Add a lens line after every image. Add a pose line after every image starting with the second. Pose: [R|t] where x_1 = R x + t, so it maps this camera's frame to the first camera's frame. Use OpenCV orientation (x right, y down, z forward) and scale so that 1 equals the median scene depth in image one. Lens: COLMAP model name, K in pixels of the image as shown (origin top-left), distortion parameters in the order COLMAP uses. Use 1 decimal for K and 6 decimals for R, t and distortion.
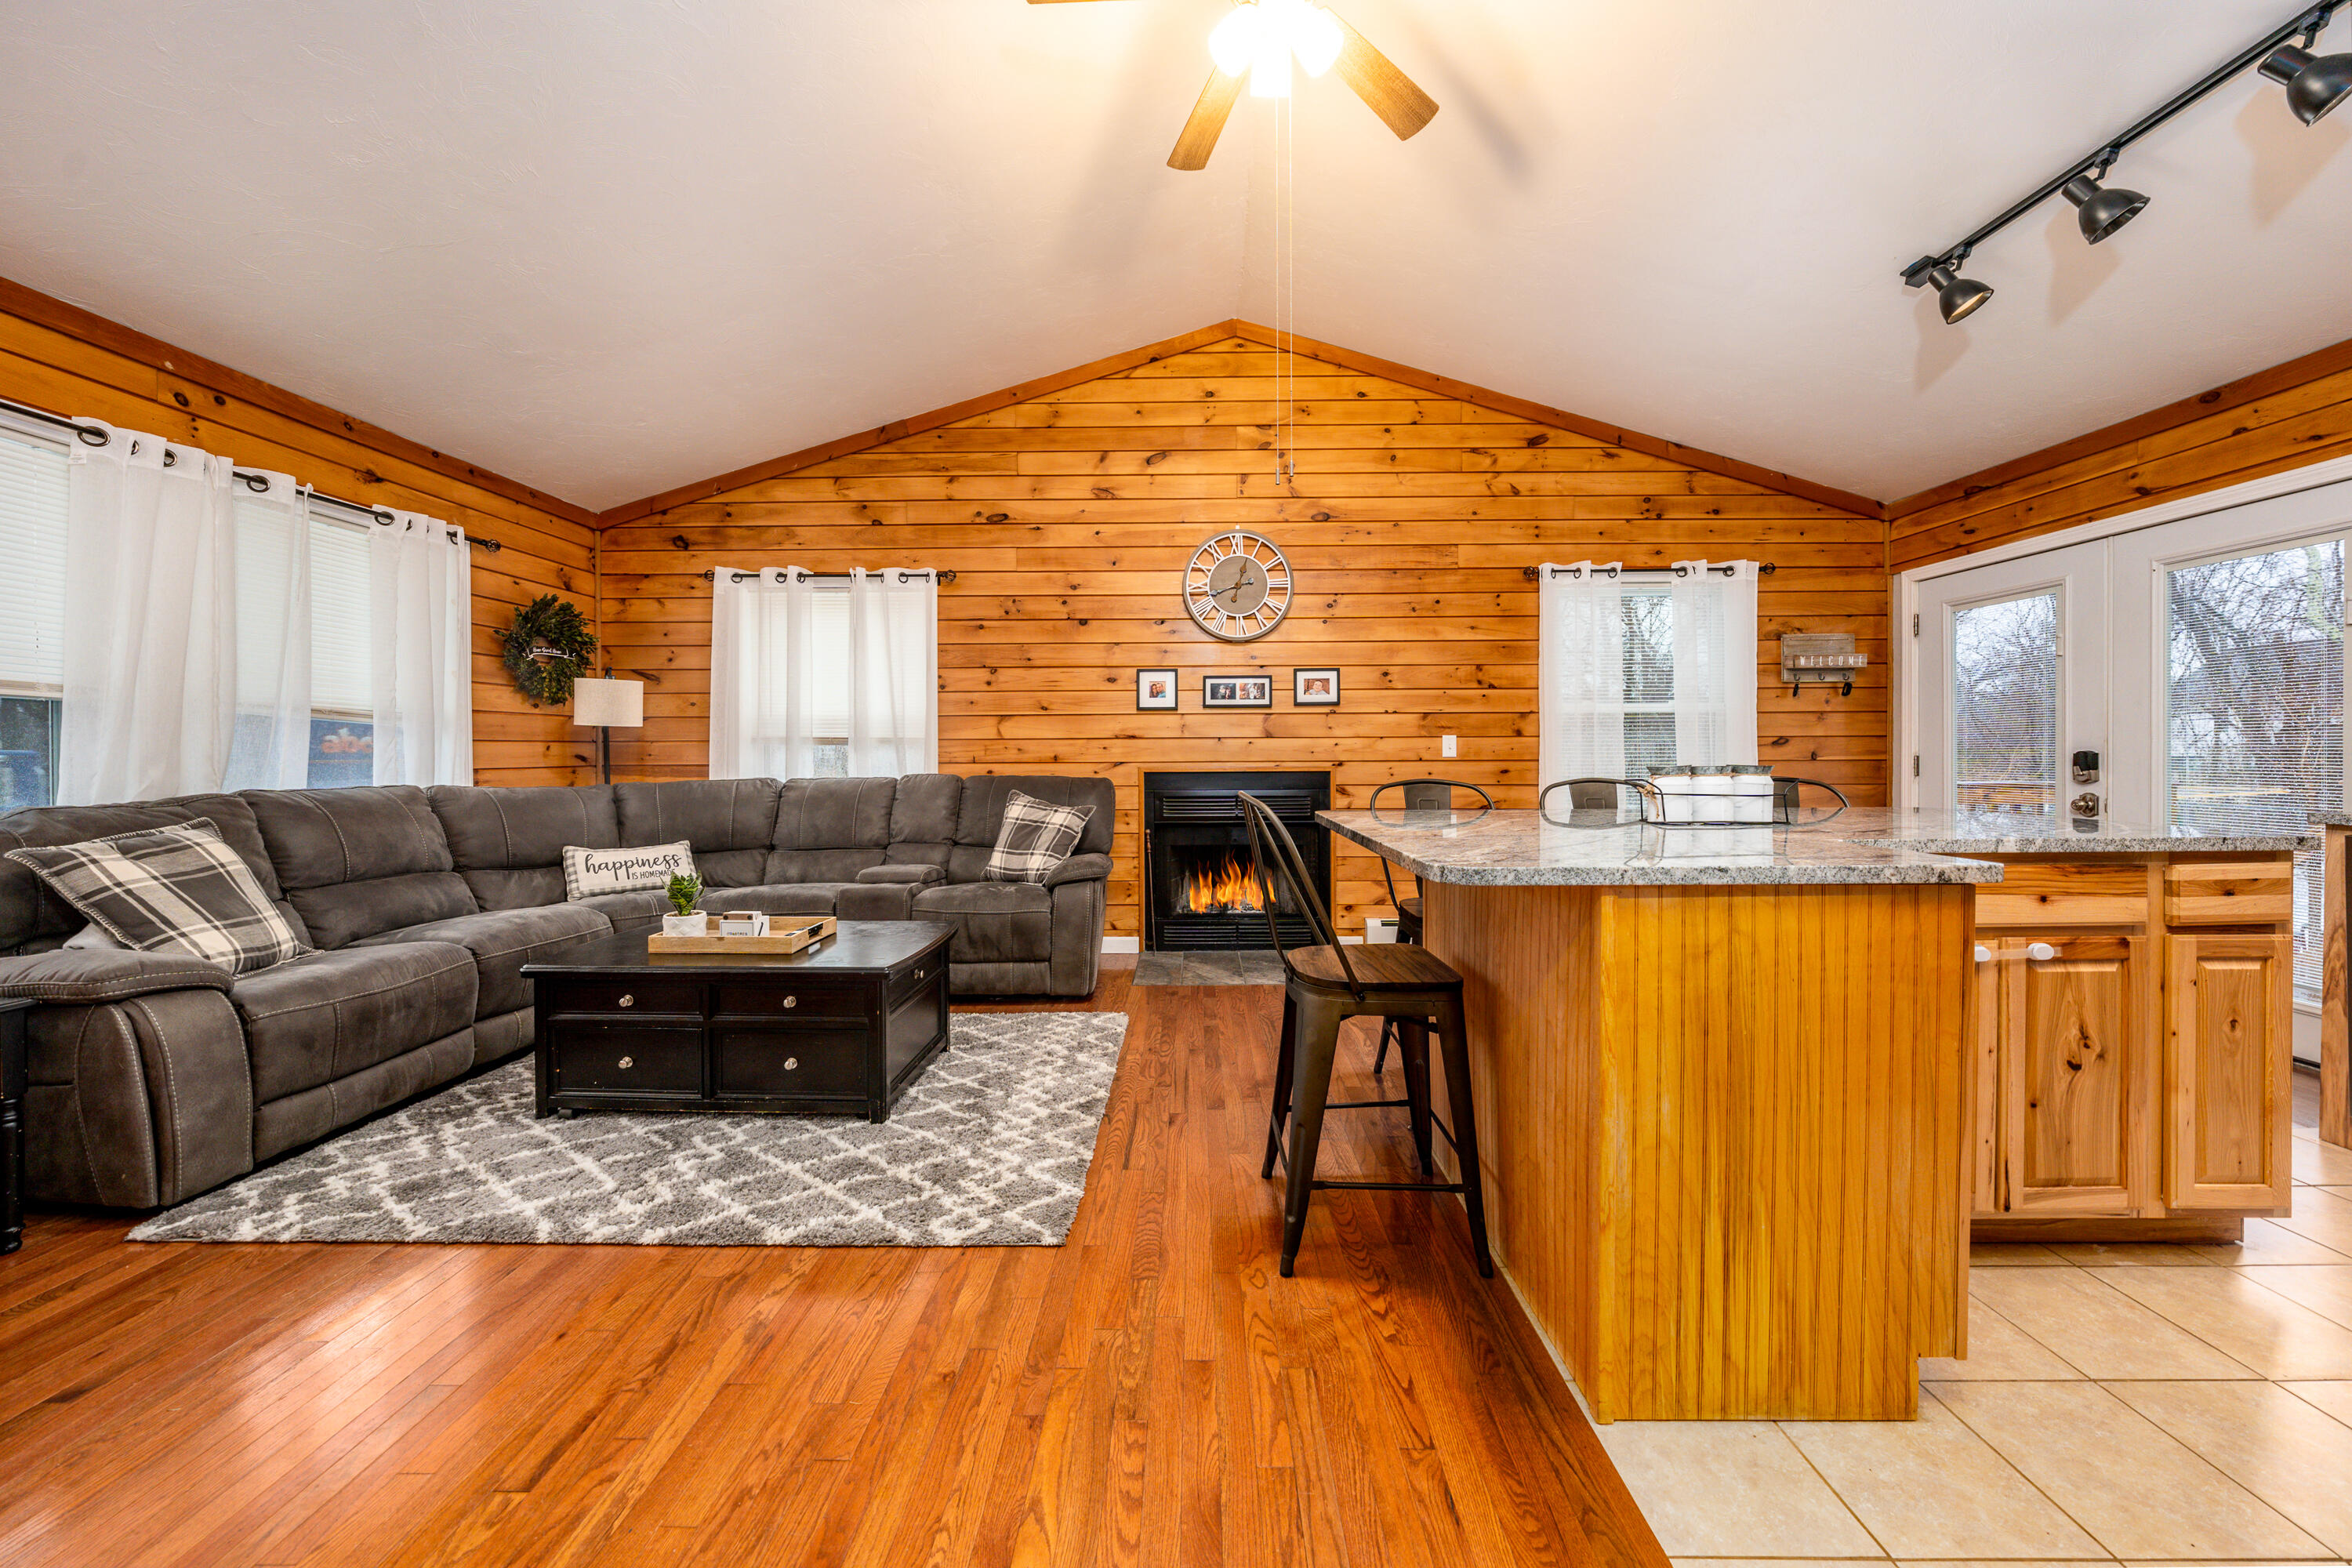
lens RADIAL K [[813.7, 0, 1179.2], [0, 813.7, 765.6], [0, 0, 1]] dist [-0.002201, -0.000185]
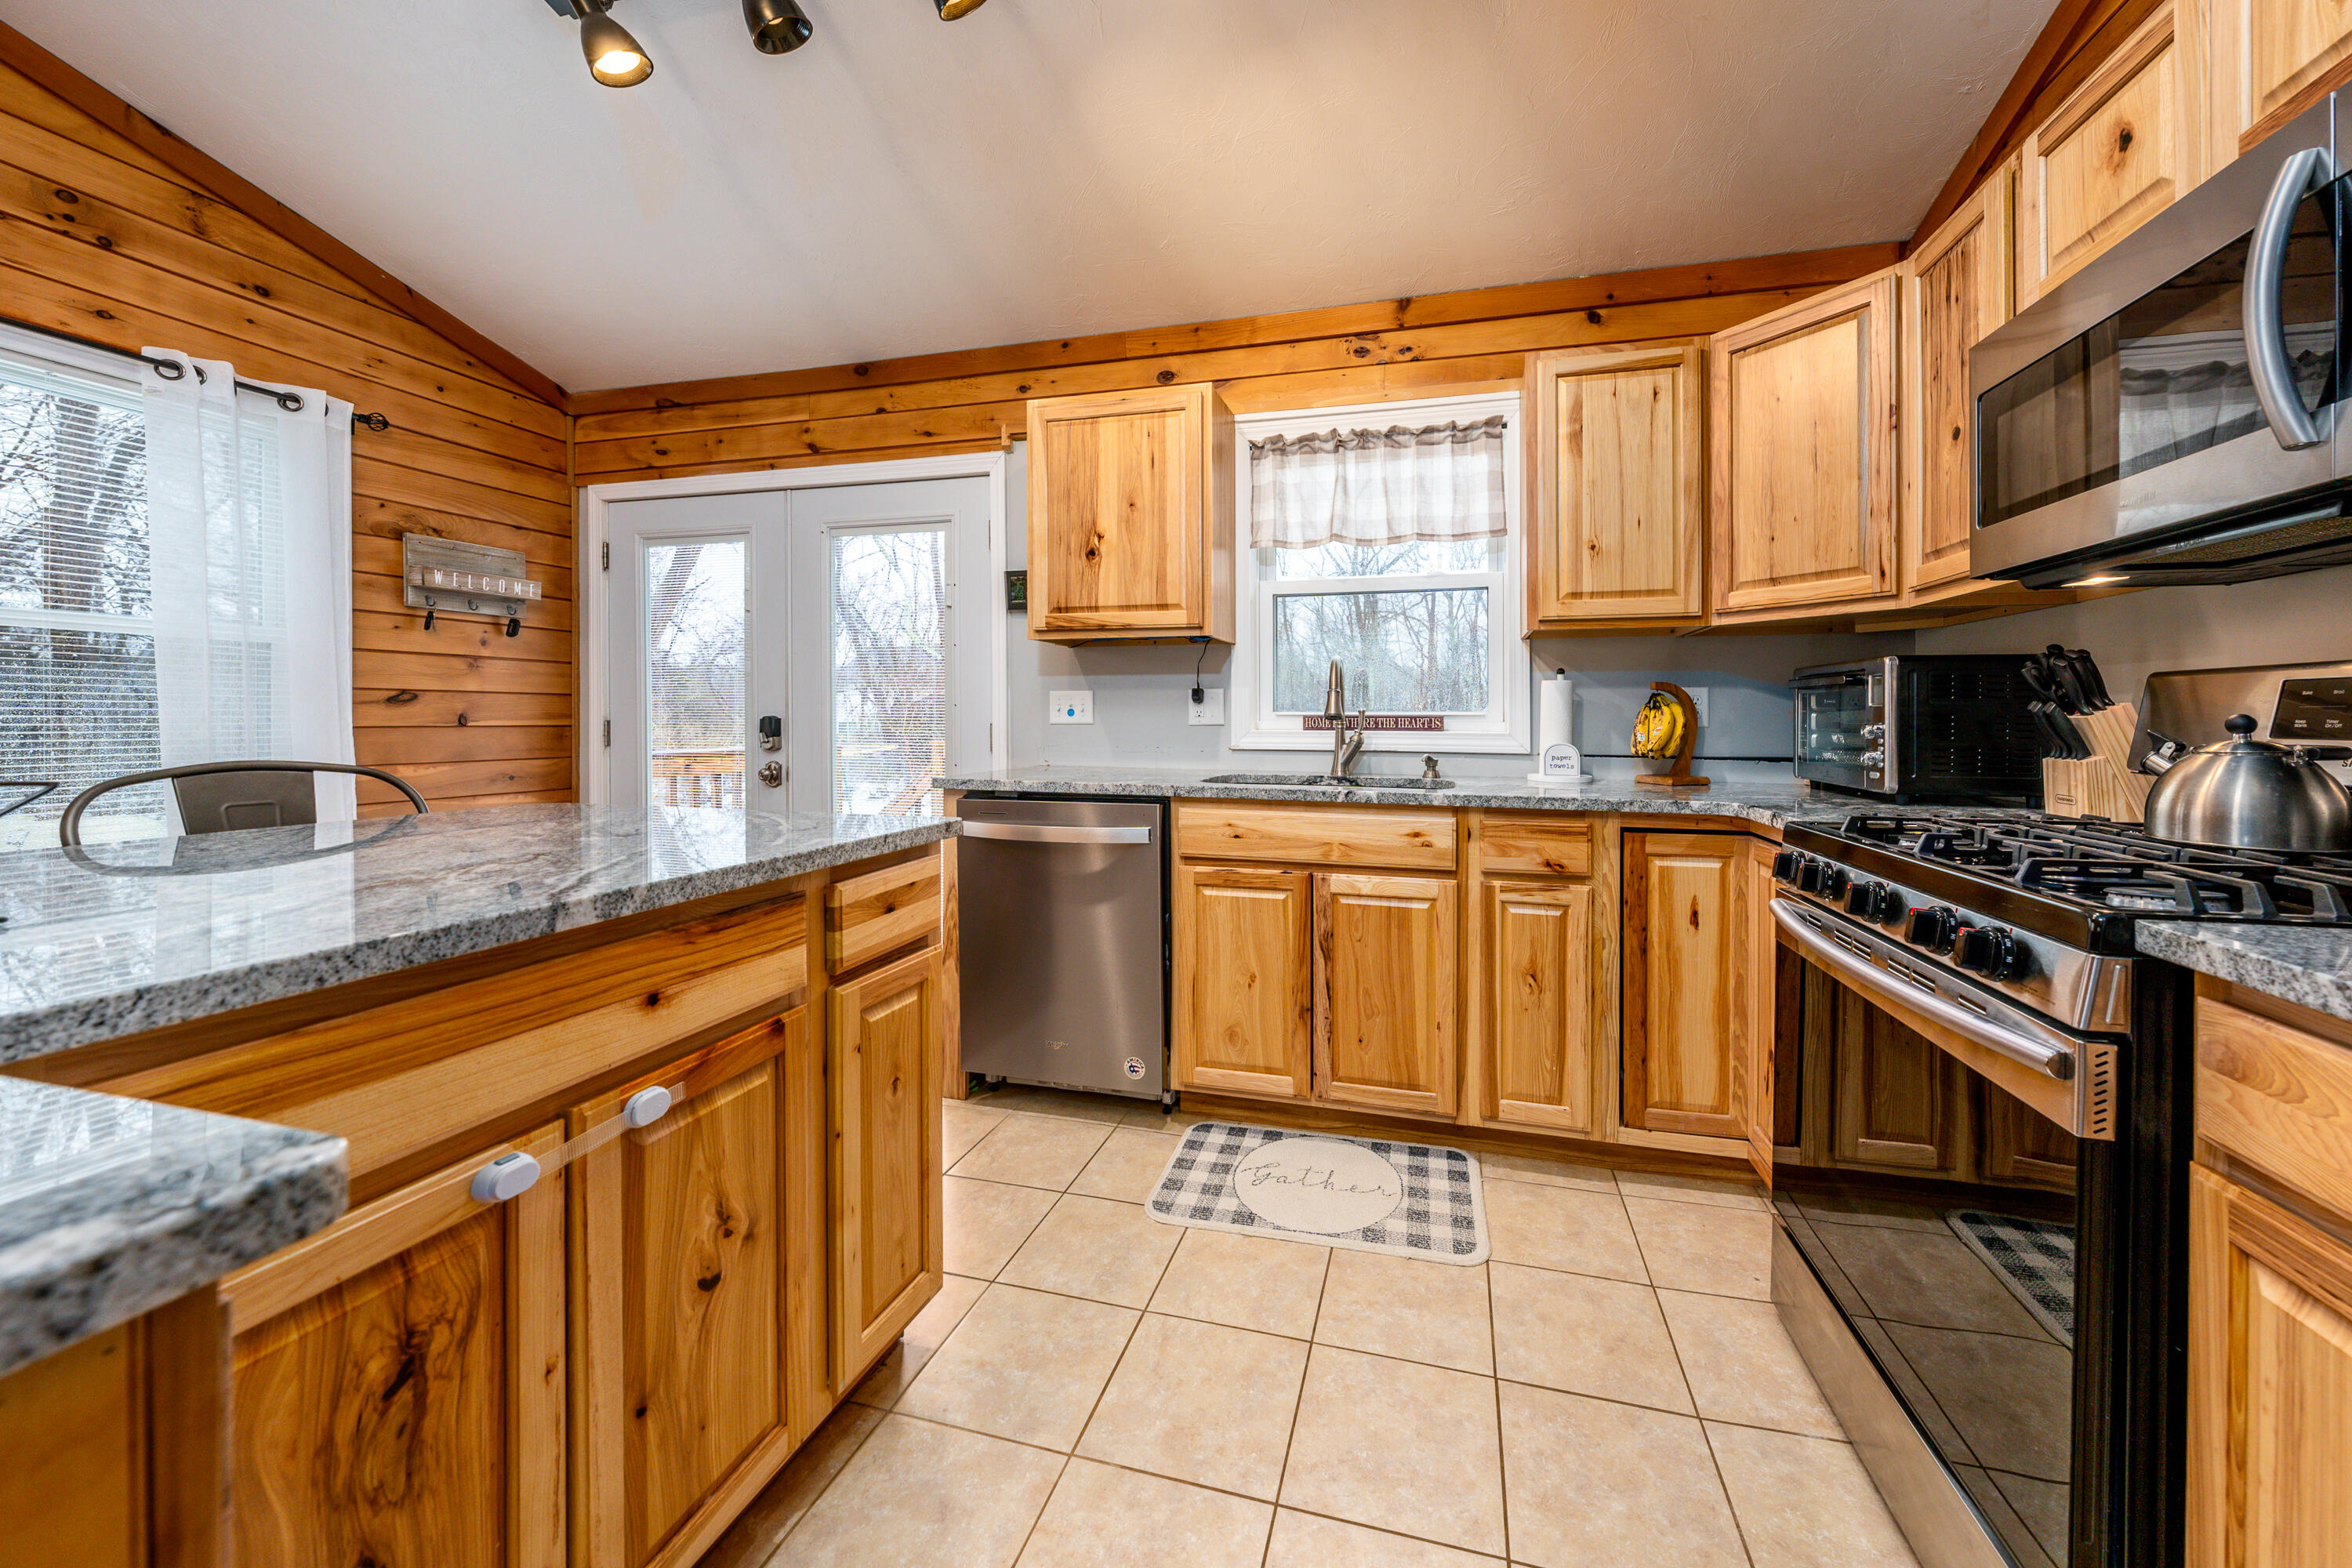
lens RADIAL K [[820.5, 0, 1255.5], [0, 820.5, 725.6], [0, 0, 1]] dist [-0.000354, 0.000116]
pose [[0.214247, -0.002321, 0.976777, 0.246473], [0.008336, 0.999965, 0.000547, -0.002342], [-0.976744, 0.008026, 0.214259, 0.198342]]
